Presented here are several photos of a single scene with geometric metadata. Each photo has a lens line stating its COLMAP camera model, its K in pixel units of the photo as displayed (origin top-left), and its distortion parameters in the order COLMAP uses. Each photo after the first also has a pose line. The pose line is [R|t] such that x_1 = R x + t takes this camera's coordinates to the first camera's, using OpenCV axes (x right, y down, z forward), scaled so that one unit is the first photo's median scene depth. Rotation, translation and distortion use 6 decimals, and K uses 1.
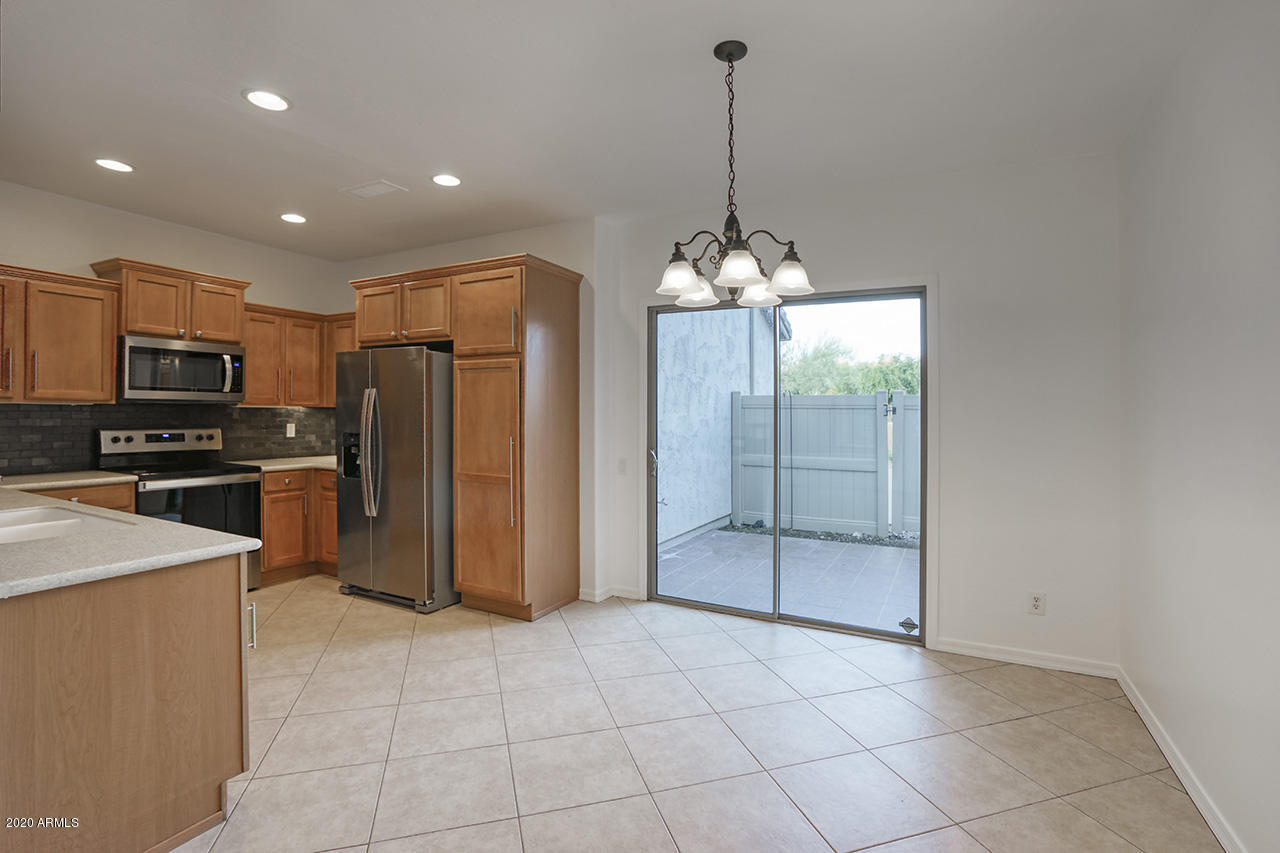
lens RADIAL K [[591.5, 0, 659.5], [0, 591.5, 427.0], [0, 0, 1]] dist [-0.063338, 0.021917]
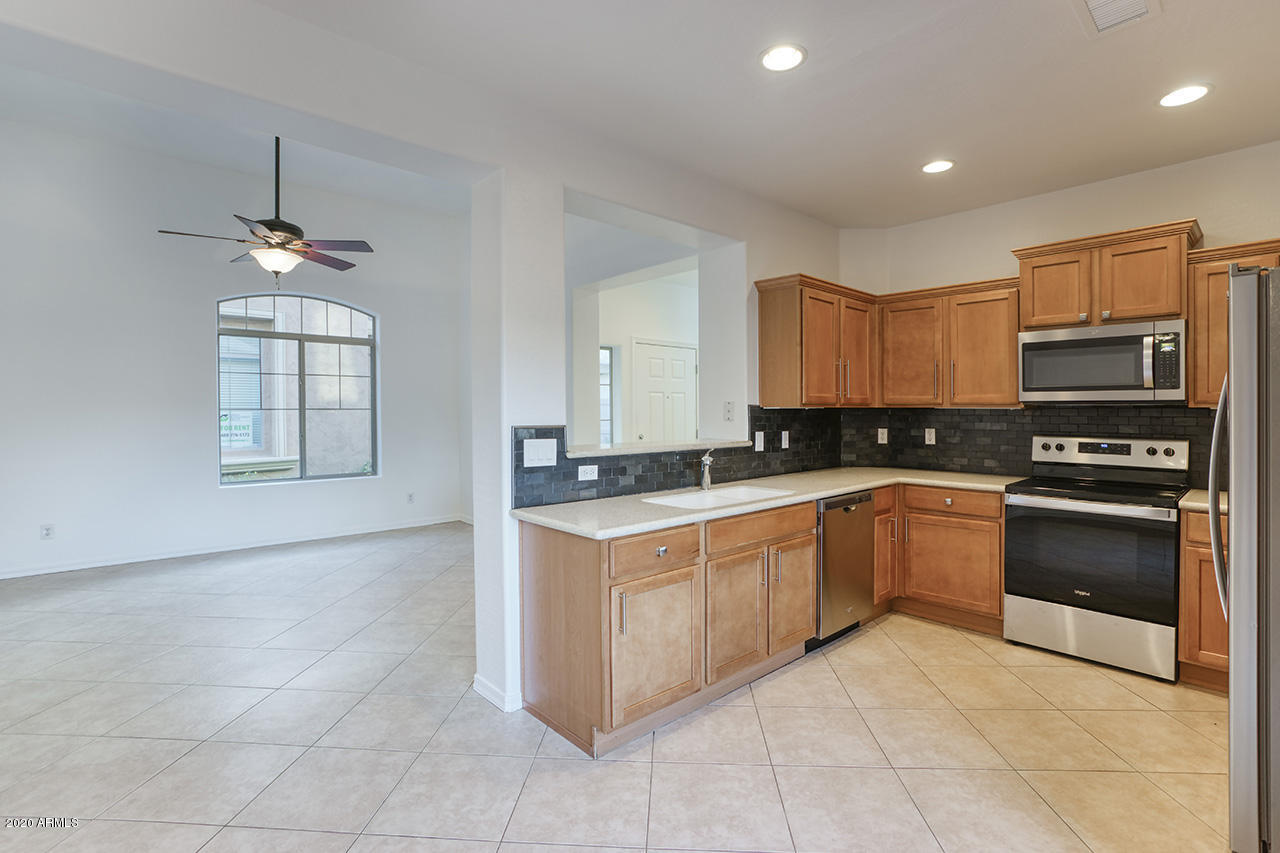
lens RADIAL K [[600.3, 0, 636.5], [0, 600.3, 432.3], [0, 0, 1]] dist [-0.064845, 0.028269]
pose [[-0.374034, 0.022016, -0.927153, 0.156550], [-0.026790, 0.999045, 0.034531, -0.015433], [0.927028, 0.037754, -0.373087, 0.723479]]
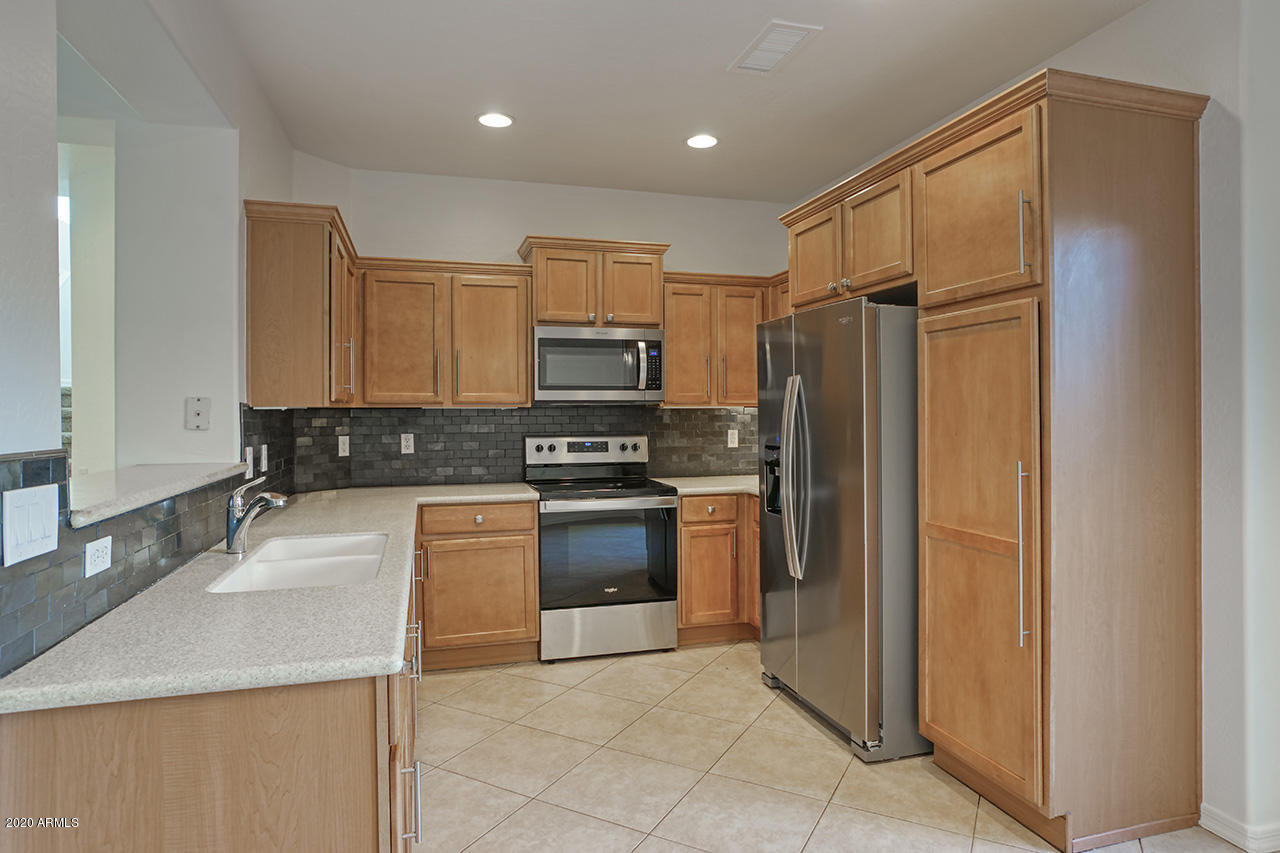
lens RADIAL K [[741.8, 0, 646.2], [0, 741.8, 424.5], [0, 0, 1]] dist [-0.049683, 0.034185]
pose [[0.680955, -0.001543, -0.732324, -0.018423], [-0.003986, 0.999975, -0.005814, -0.008082], [0.732314, 0.006878, 0.680932, 0.341837]]
